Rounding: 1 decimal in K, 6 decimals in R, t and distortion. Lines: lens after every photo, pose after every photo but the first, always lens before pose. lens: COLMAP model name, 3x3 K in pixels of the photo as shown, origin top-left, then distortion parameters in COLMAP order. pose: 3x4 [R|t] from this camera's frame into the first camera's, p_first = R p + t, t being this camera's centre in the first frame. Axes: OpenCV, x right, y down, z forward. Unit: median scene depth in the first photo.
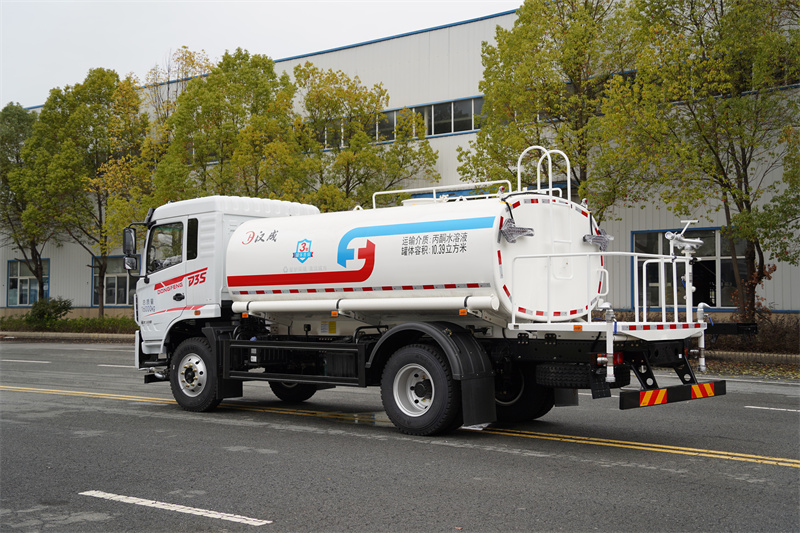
lens RADIAL K [[1089.7, 0, 400.0], [0, 1089.7, 266.5], [0, 0, 1]] dist [0.129298, -0.009080]
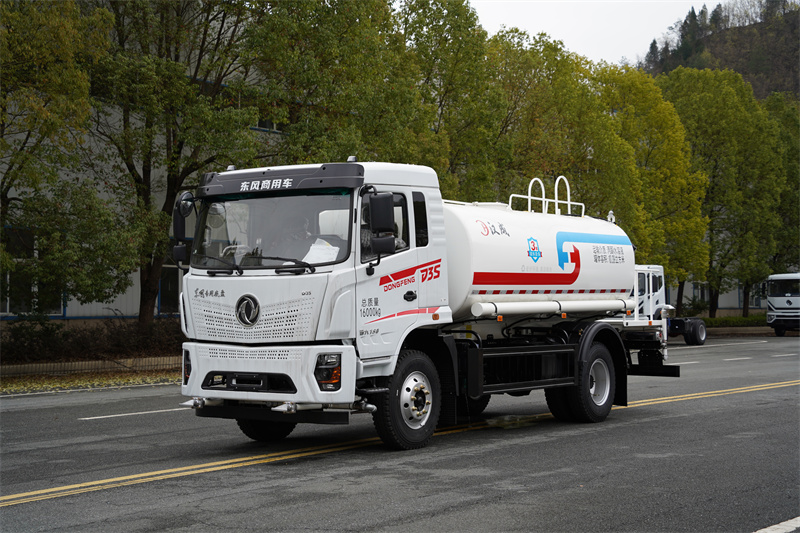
lens RADIAL K [[1312.9, 0, 400.0], [0, 1312.9, 266.5], [0, 0, 1]] dist [0.005794, 0.004283]
pose [[-0.091402, 0.035628, 0.995177, -1.150559], [-0.028542, 0.998855, -0.038381, 0.044870], [-0.995405, -0.031912, -0.090280, 1.158735]]
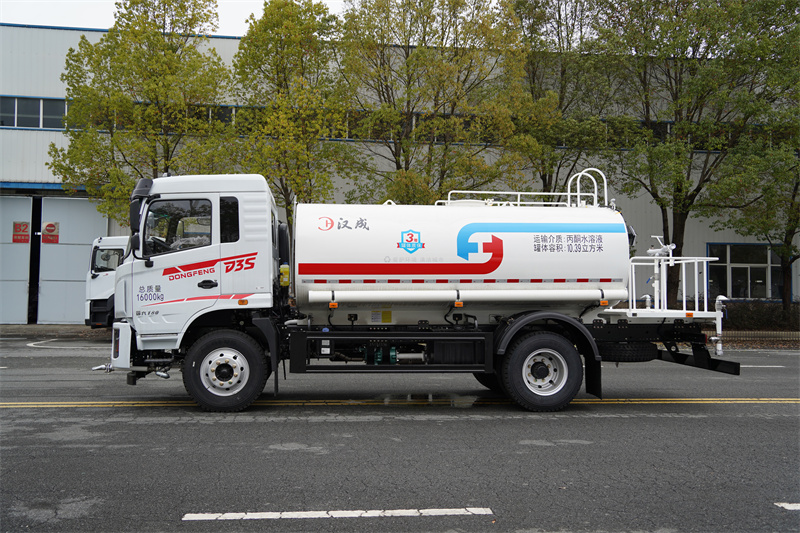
lens RADIAL K [[813.4, 0, 400.9], [0, 813.4, 285.4], [0, 0, 1]] dist [-0.000074, 0.002431]
pose [[0.681456, 0.016868, 0.731665, -0.612404], [-0.033844, 0.999391, 0.008482, 0.019174], [-0.731076, -0.030543, 0.681612, 0.469864]]
